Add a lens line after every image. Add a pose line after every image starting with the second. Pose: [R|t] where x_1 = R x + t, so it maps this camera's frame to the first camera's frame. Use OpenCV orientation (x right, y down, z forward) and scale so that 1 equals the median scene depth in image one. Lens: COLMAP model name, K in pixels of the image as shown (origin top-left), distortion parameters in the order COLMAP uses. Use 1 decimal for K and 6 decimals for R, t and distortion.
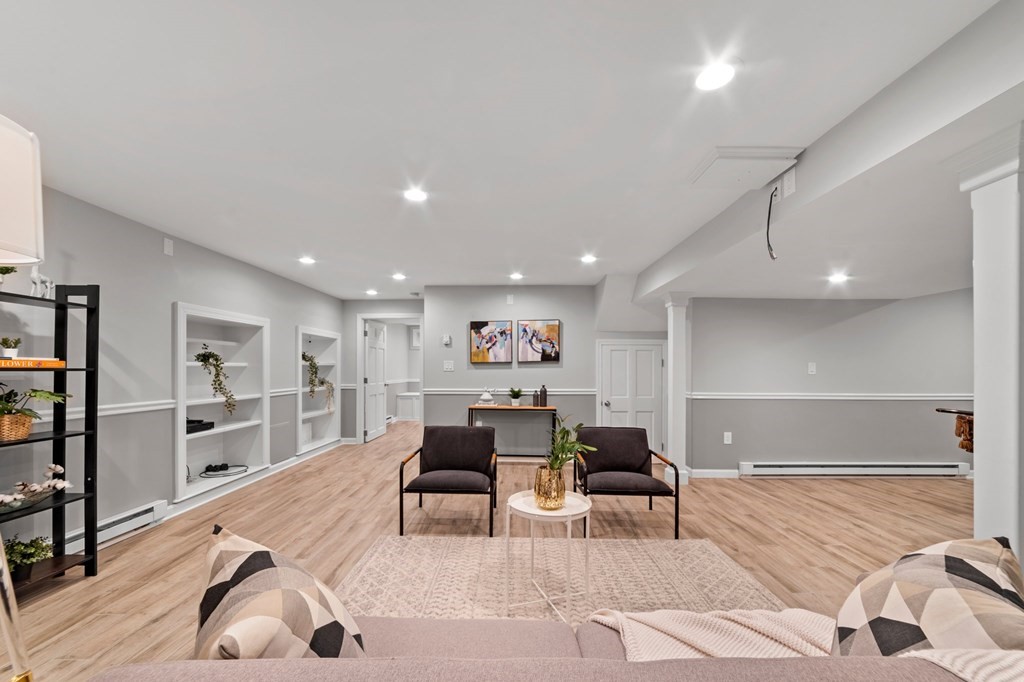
lens RADIAL K [[407.7, 0, 510.3], [0, 407.7, 366.1], [0, 0, 1]] dist [-0.009900, 0.000499]
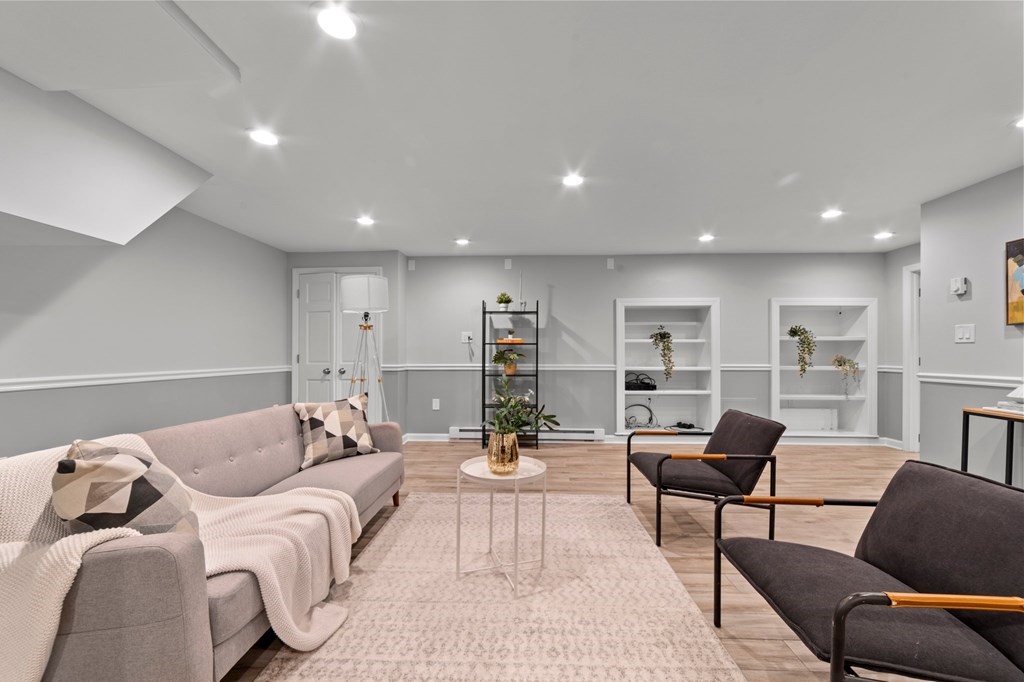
lens RADIAL K [[407.7, 0, 515.9], [0, 407.7, 351.3], [0, 0, 1]] dist [-0.009900, 0.000499]
pose [[-0.015460, -0.008379, -0.999845, 0.498220], [0.003012, 0.999960, -0.008426, 0.033060], [0.999876, -0.003141, -0.015434, 0.489578]]
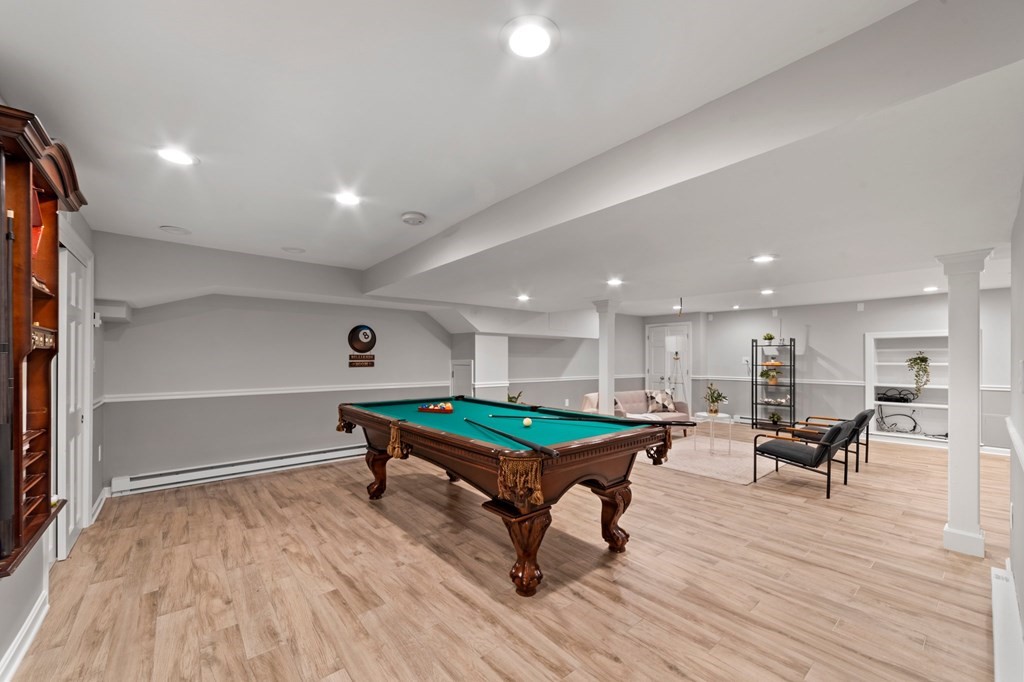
lens RADIAL K [[407.7, 0, 503.2], [0, 407.7, 352.5], [0, 0, 1]] dist [-0.009900, 0.000499]
pose [[-0.757739, -0.017905, -0.652312, 1.371639], [-0.005537, 0.999764, -0.021010, -0.007350], [0.652534, -0.012309, -0.757659, 1.003131]]
